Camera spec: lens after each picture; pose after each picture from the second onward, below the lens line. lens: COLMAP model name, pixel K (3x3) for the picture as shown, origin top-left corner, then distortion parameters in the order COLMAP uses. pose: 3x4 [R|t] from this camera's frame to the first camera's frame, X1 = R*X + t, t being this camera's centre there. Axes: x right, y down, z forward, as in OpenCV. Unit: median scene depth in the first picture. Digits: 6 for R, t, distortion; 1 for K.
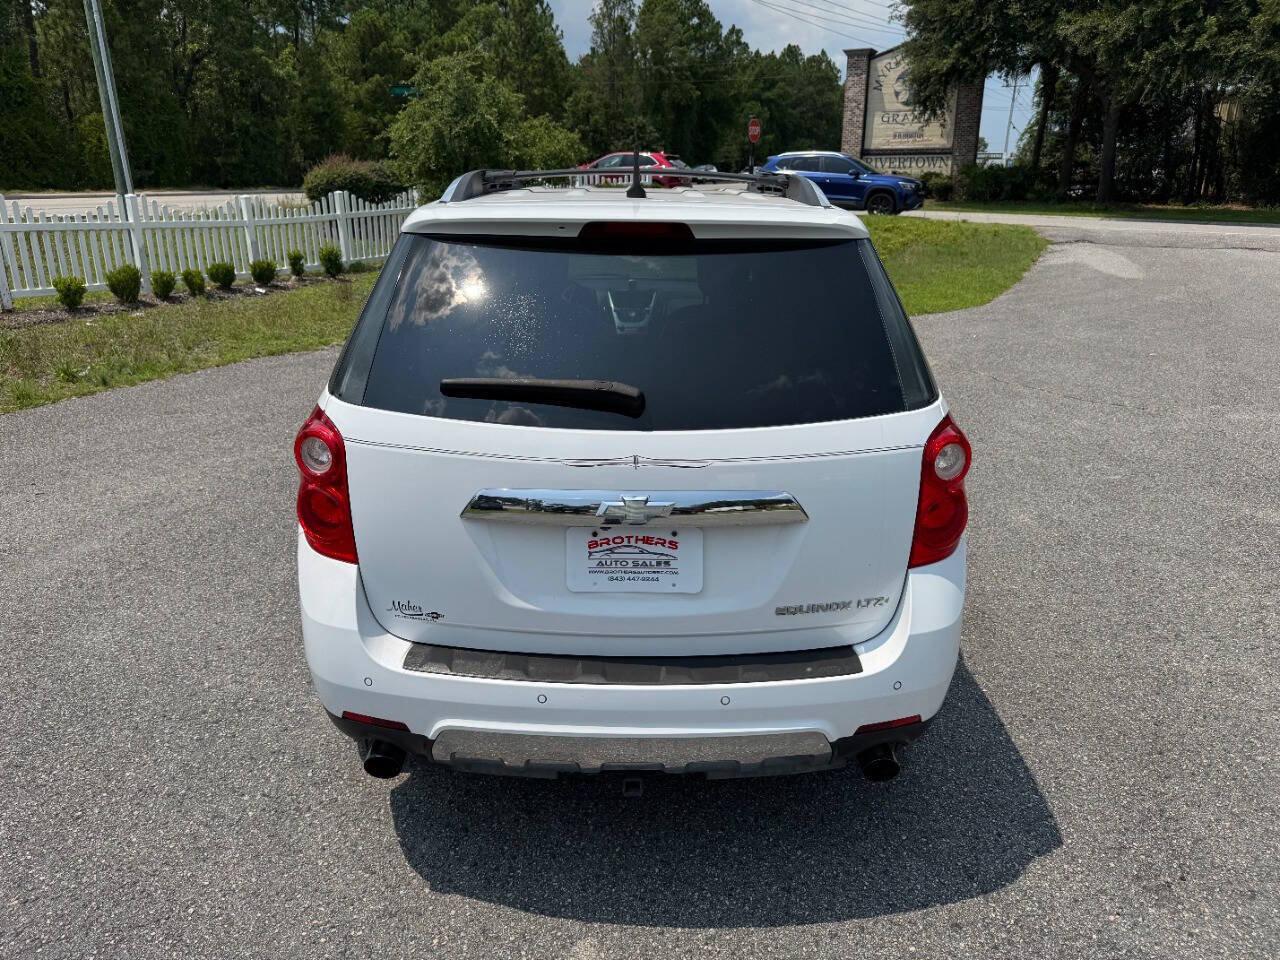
lens RADIAL K [[916.0, 0, 634.3], [0, 916.0, 474.2], [0, 0, 1]] dist [0.018144, -0.020617]
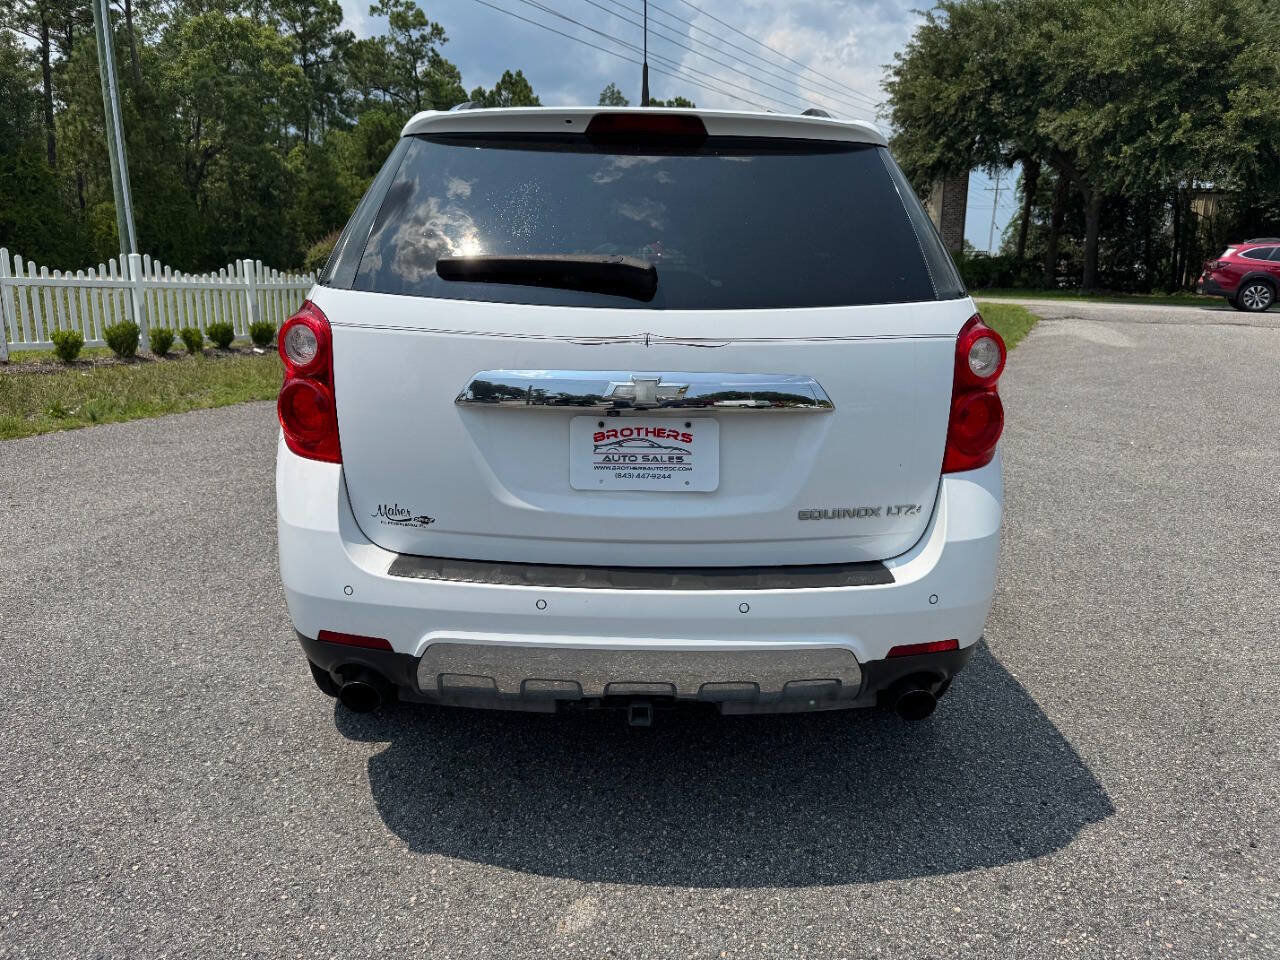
lens RADIAL K [[916.0, 0, 633.9], [0, 916.0, 468.8], [0, 0, 1]] dist [0.018144, -0.020617]
pose [[0.999956, 0.007244, 0.005960, -0.002802], [-0.006582, 0.994511, -0.104421, 0.037184], [-0.006684, 0.104377, 0.994515, 0.016653]]
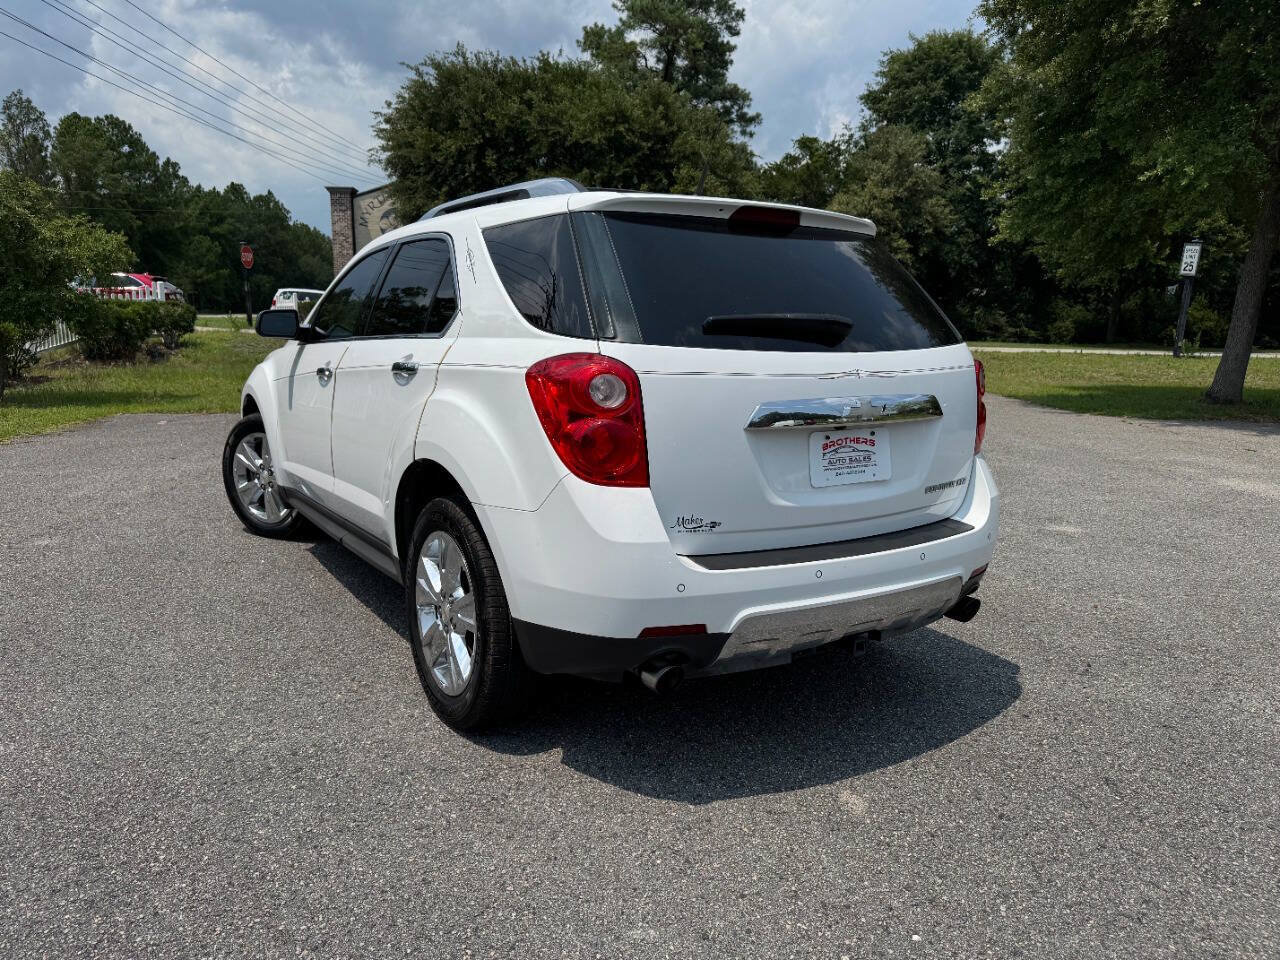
lens RADIAL K [[916.0, 0, 638.7], [0, 916.0, 473.1], [0, 0, 1]] dist [0.018144, -0.020617]
pose [[0.844312, -0.083021, 0.529382, -0.167844], [0.157781, 0.982645, -0.097541, 0.035236], [-0.512096, 0.165881, 0.842758, 0.015429]]
